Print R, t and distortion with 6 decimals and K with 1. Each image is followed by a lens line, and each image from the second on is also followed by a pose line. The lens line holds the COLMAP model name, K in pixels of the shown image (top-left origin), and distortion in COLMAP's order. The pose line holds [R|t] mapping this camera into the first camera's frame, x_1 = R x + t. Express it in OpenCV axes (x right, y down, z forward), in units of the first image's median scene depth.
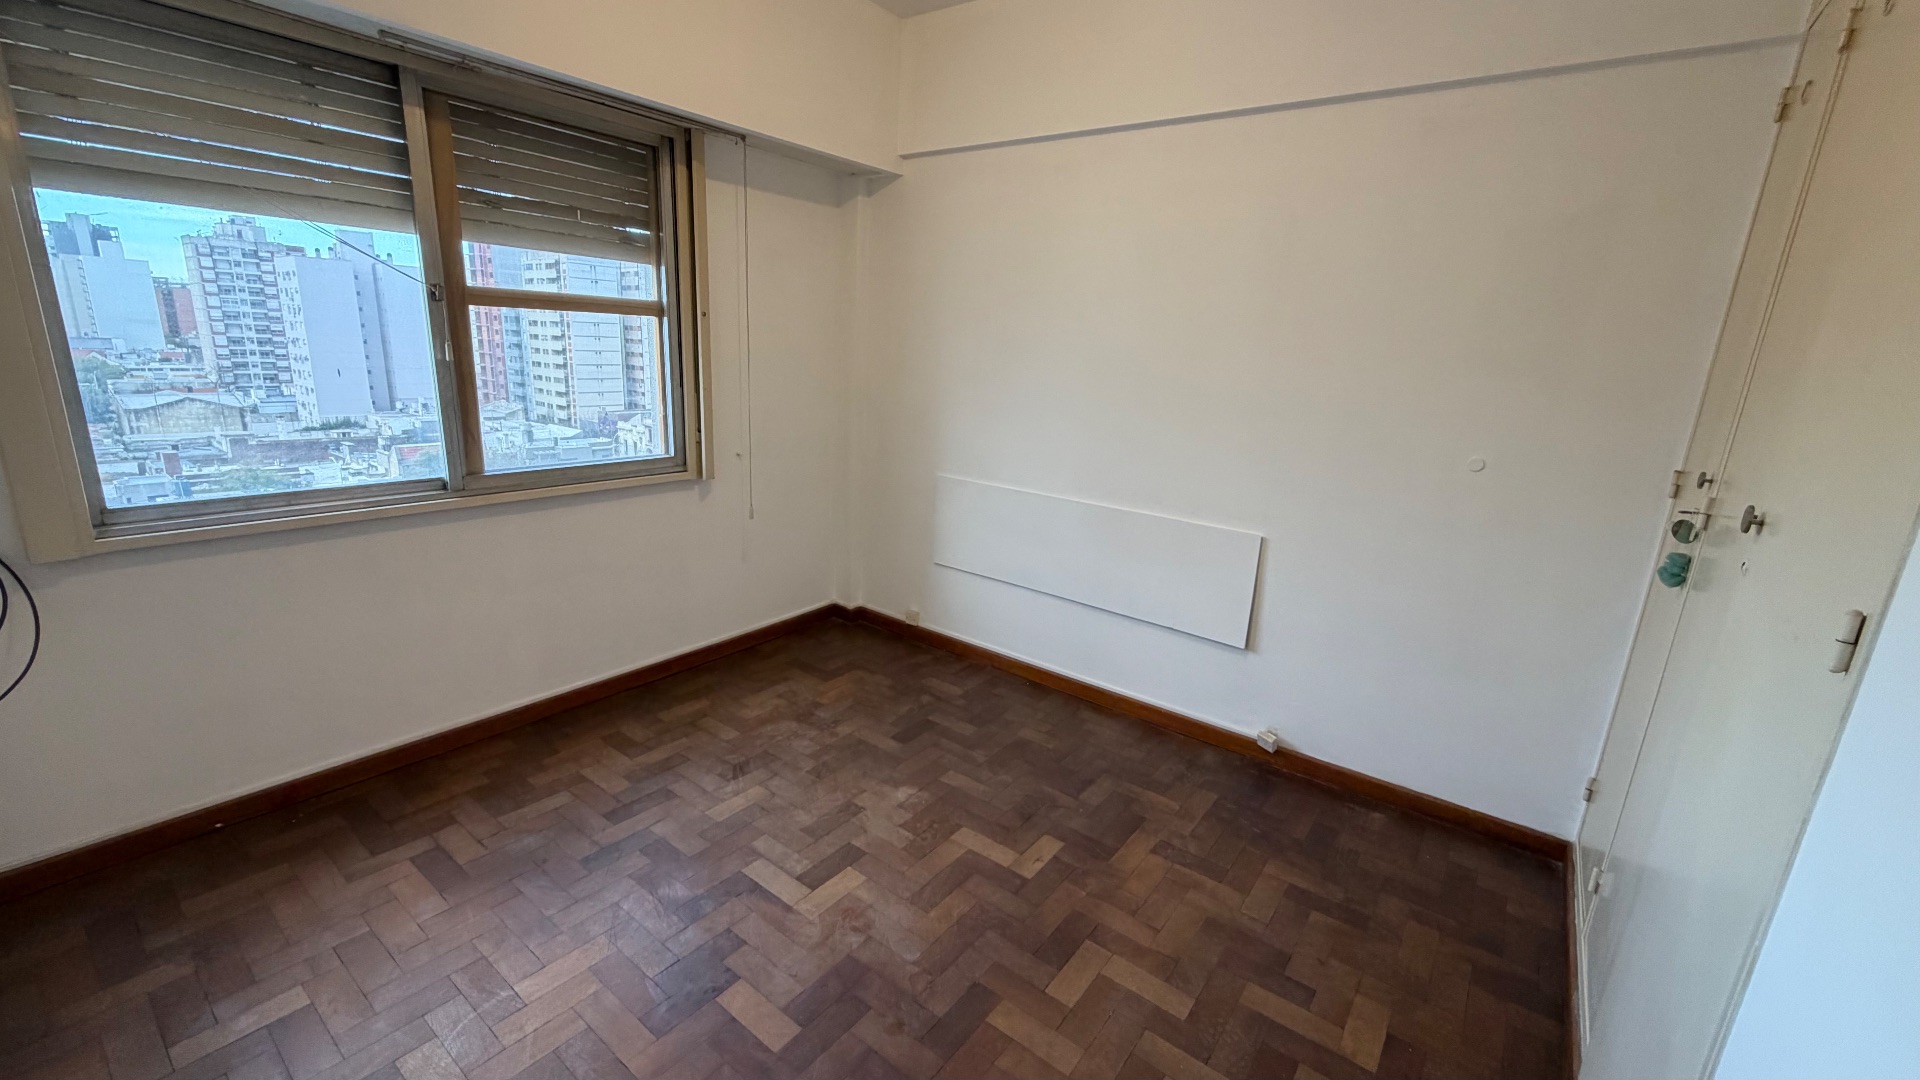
lens RADIAL K [[767.2, 0, 956.1], [0, 767.2, 539.1], [0, 0, 1]] dist [-0.000007, -0.000025]
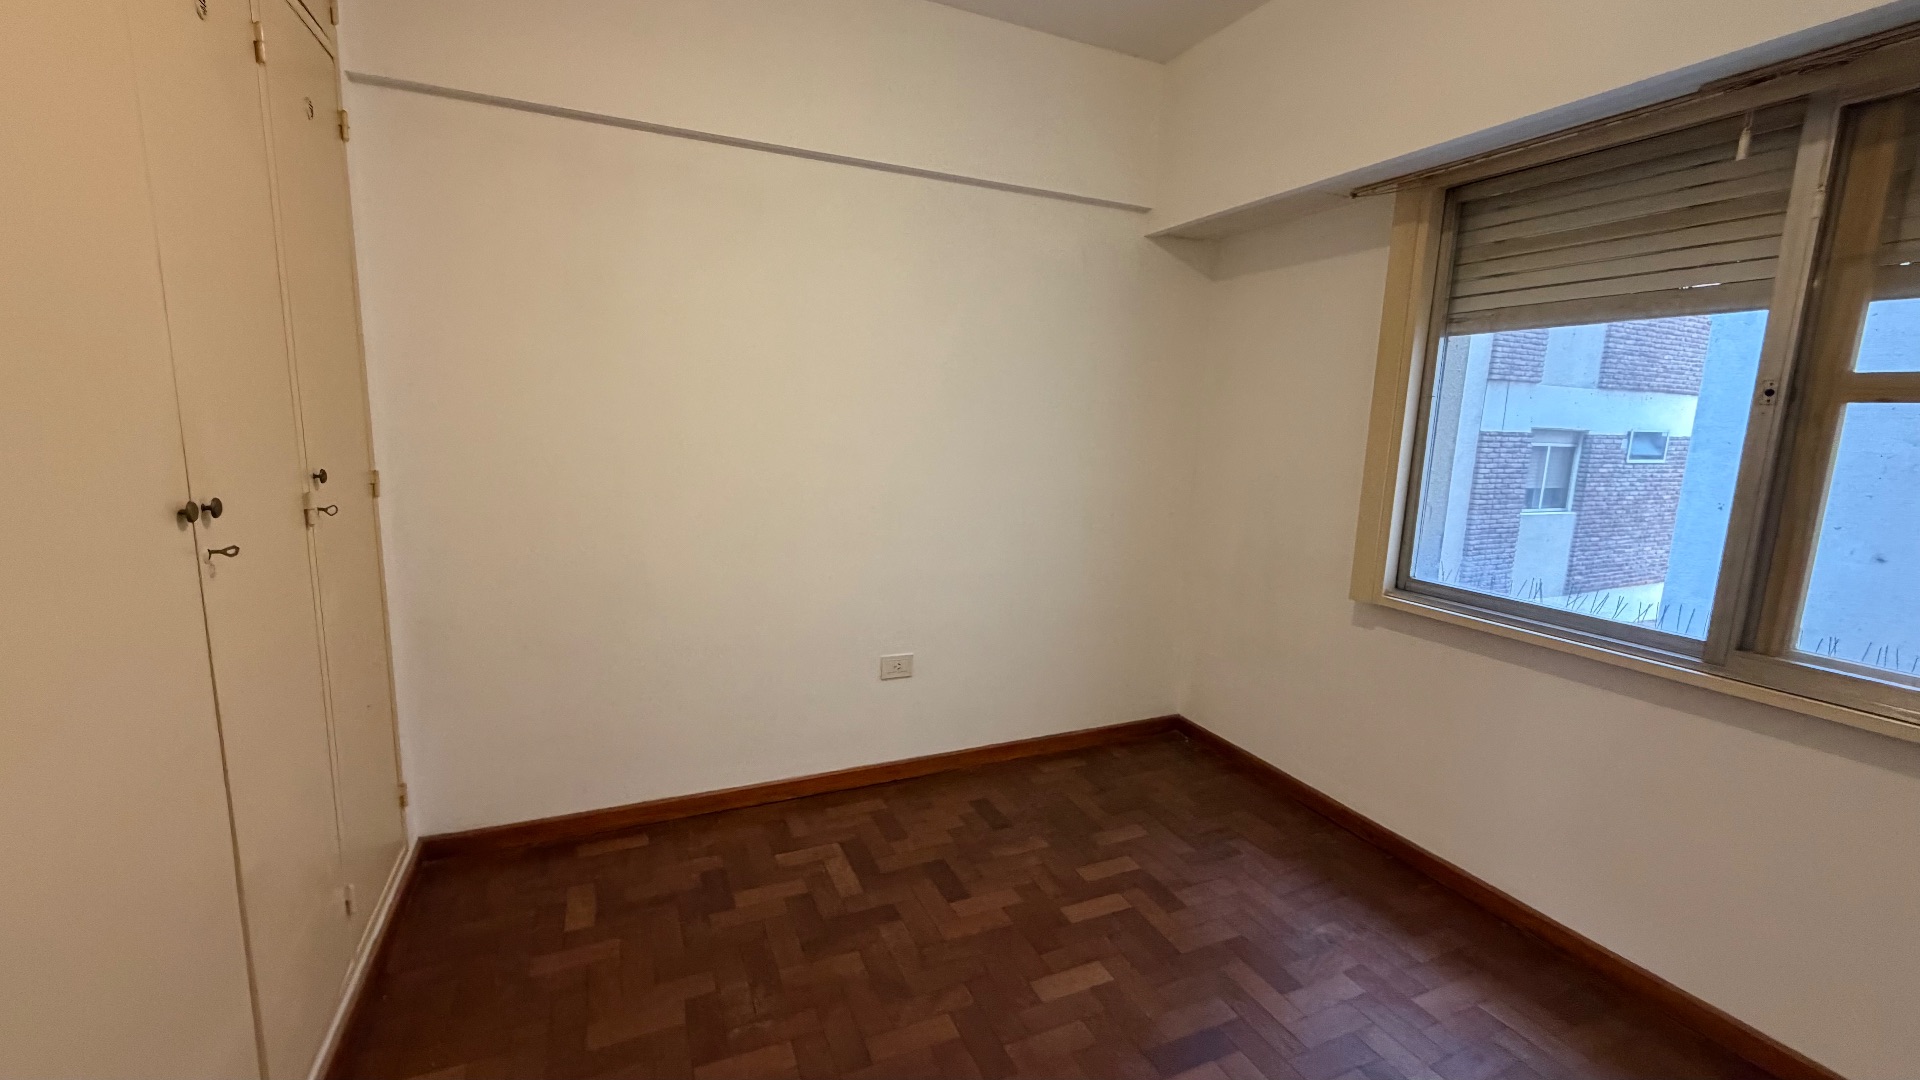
lens RADIAL K [[767.2, 0, 956.1], [0, 767.2, 539.1], [0, 0, 1]] dist [-0.000007, -0.000025]
pose [[-0.470602, 0.076626, -0.879012, 0.288890], [-0.271172, 0.935448, 0.226724, -0.142390], [0.839643, 0.345060, -0.419445, 0.684965]]
